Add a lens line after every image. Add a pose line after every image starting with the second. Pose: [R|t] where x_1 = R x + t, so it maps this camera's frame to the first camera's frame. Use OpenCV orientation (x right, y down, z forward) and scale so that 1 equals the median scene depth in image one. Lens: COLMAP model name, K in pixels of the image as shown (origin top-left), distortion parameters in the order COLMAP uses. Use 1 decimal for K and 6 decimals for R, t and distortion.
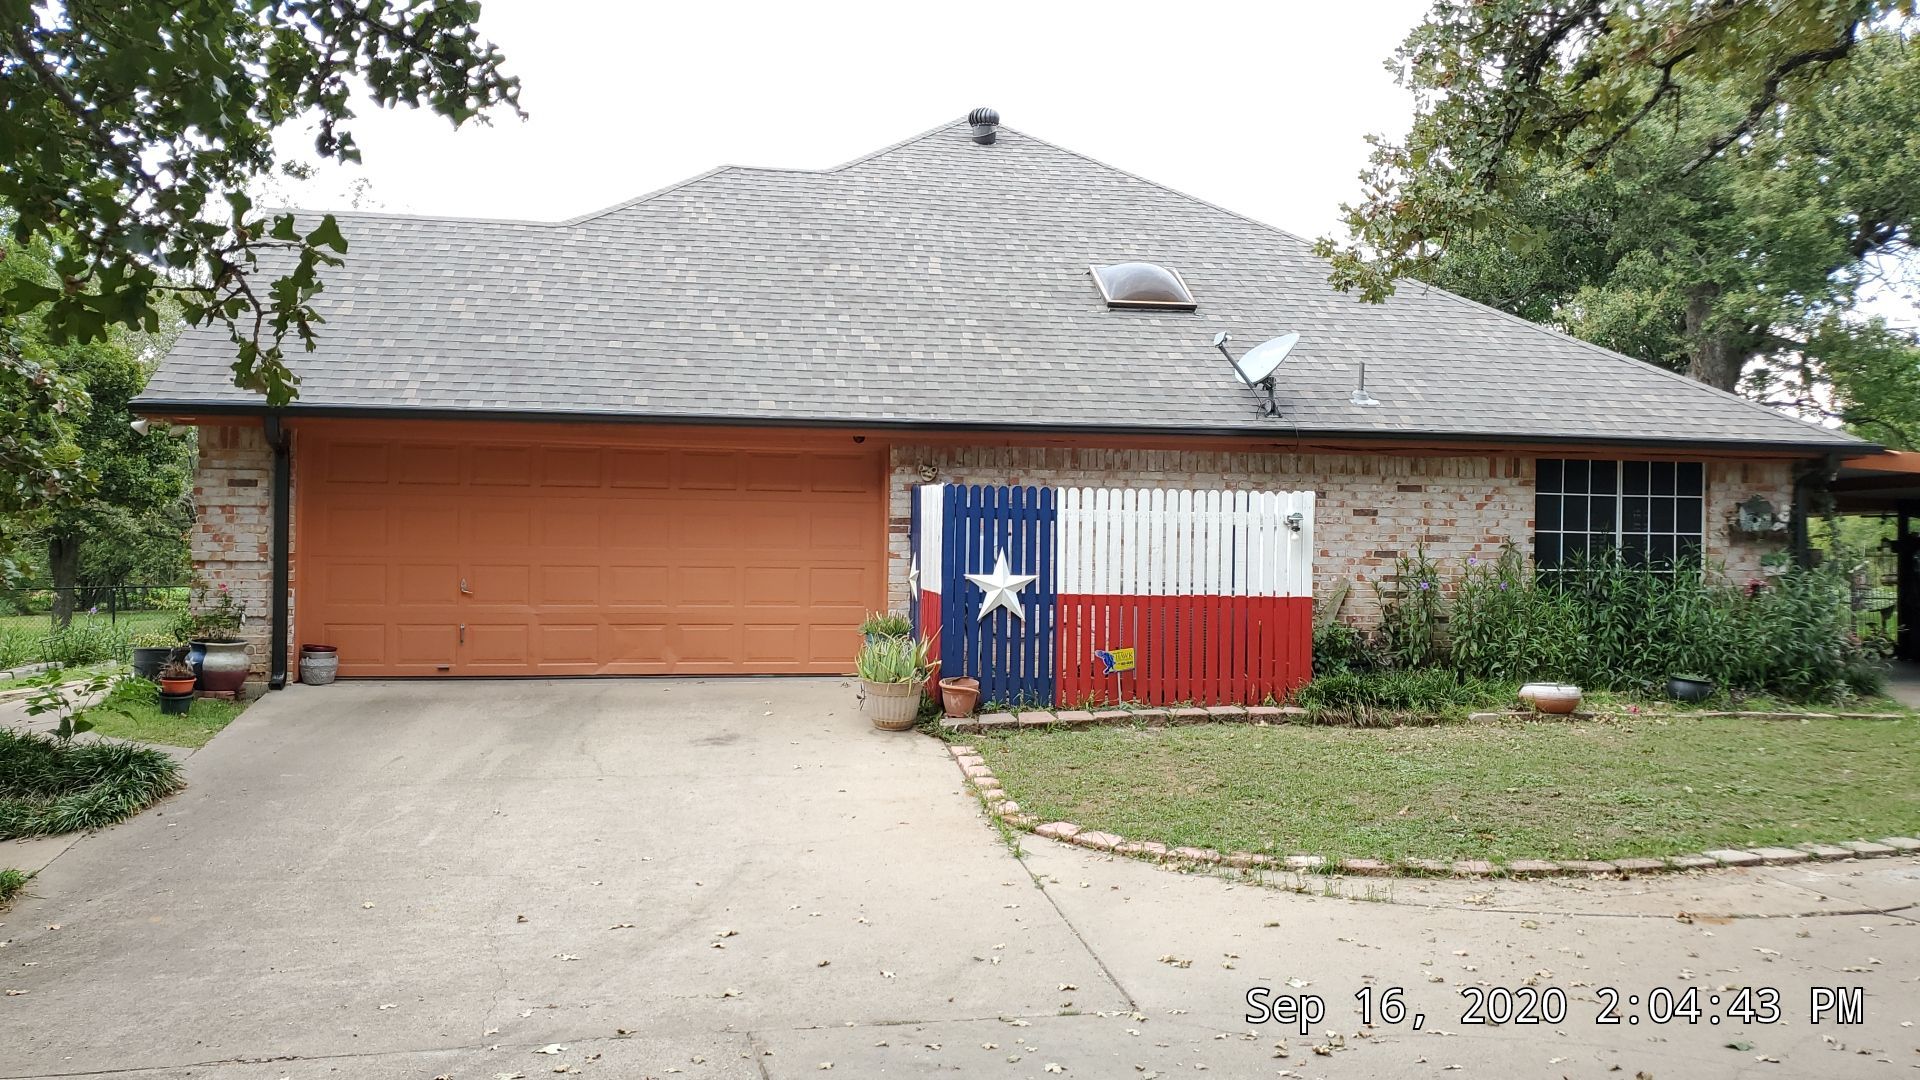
lens RADIAL K [[1533.3, 0, 960.0], [0, 1533.3, 540.0], [0, 0, 1]] dist [0.073515, -0.194762]
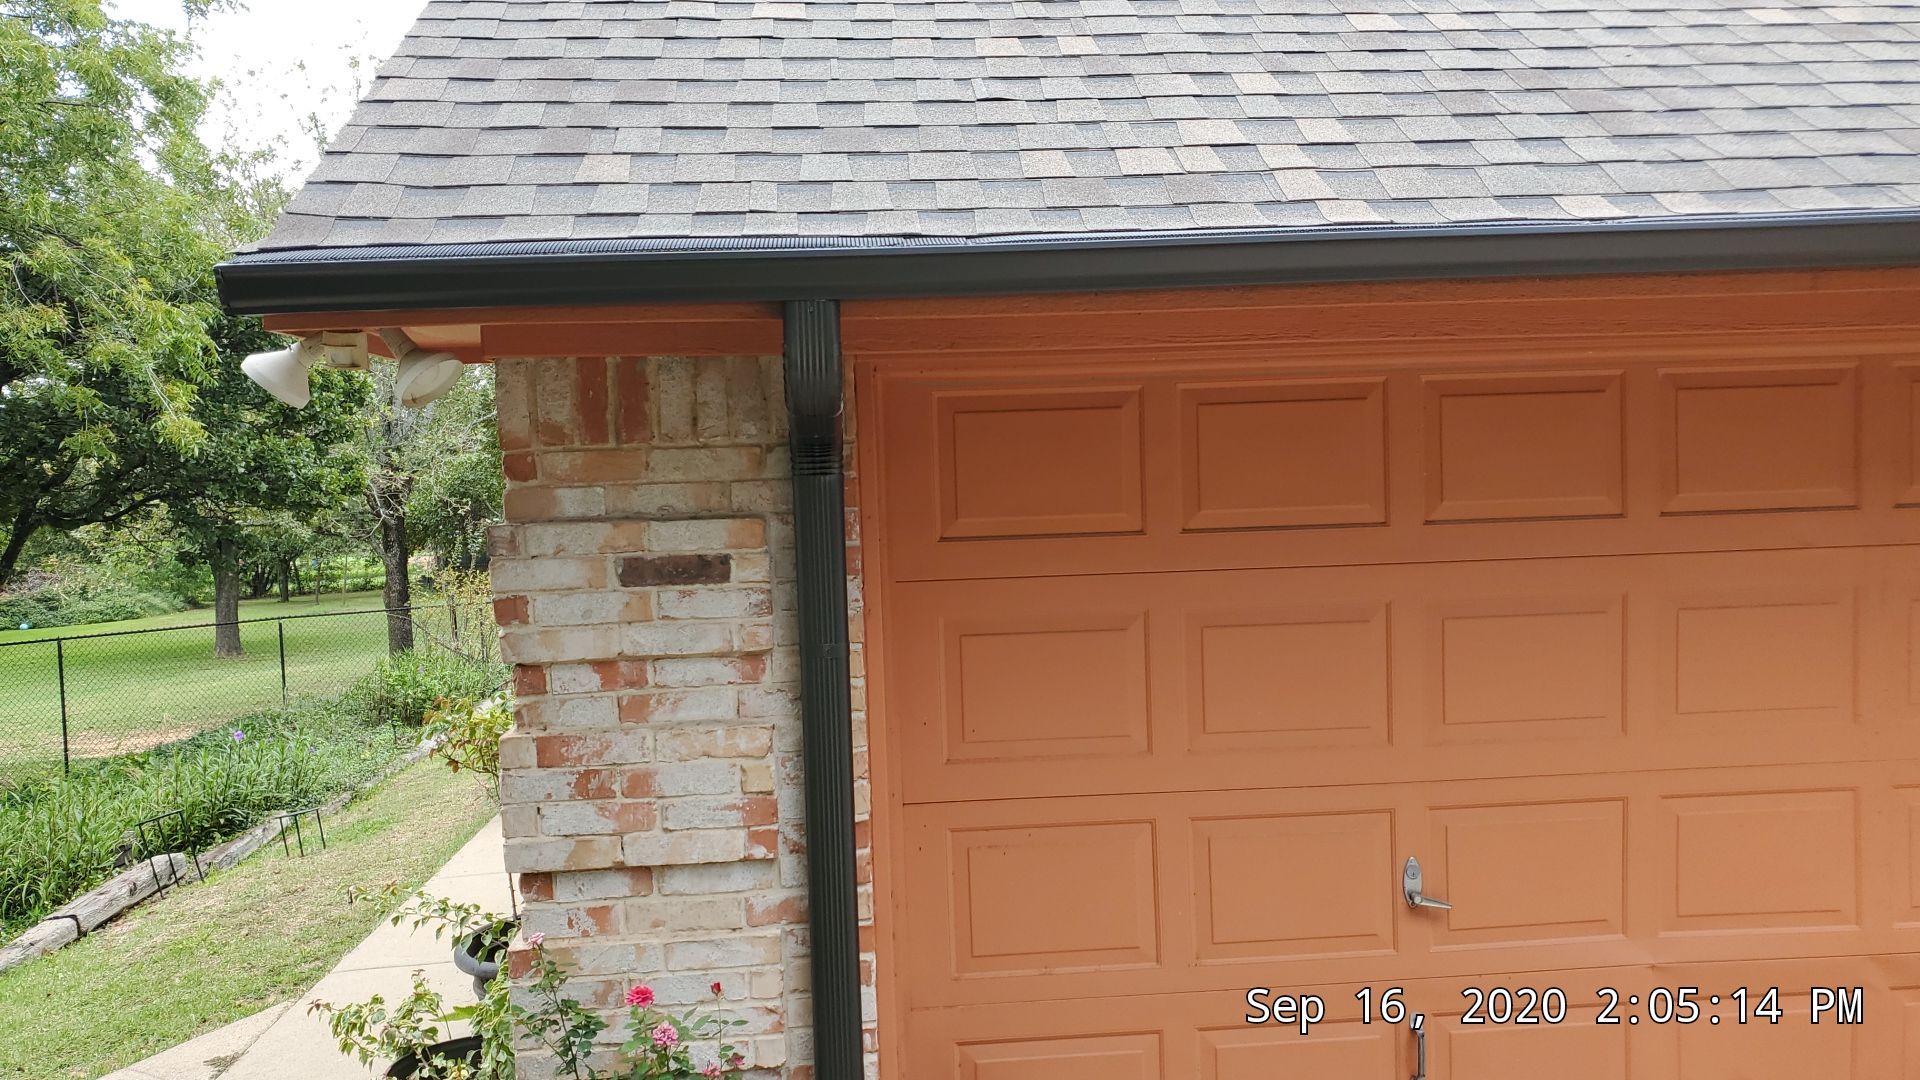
lens RADIAL K [[1533.3, 0, 960.0], [0, 1533.3, 540.0], [0, 0, 1]] dist [0.073515, -0.194762]
pose [[0.994744, -0.044847, -0.092044, -0.391396], [0.049205, 0.997746, 0.045634, -0.051451], [0.089790, -0.049923, 0.994709, 0.743737]]
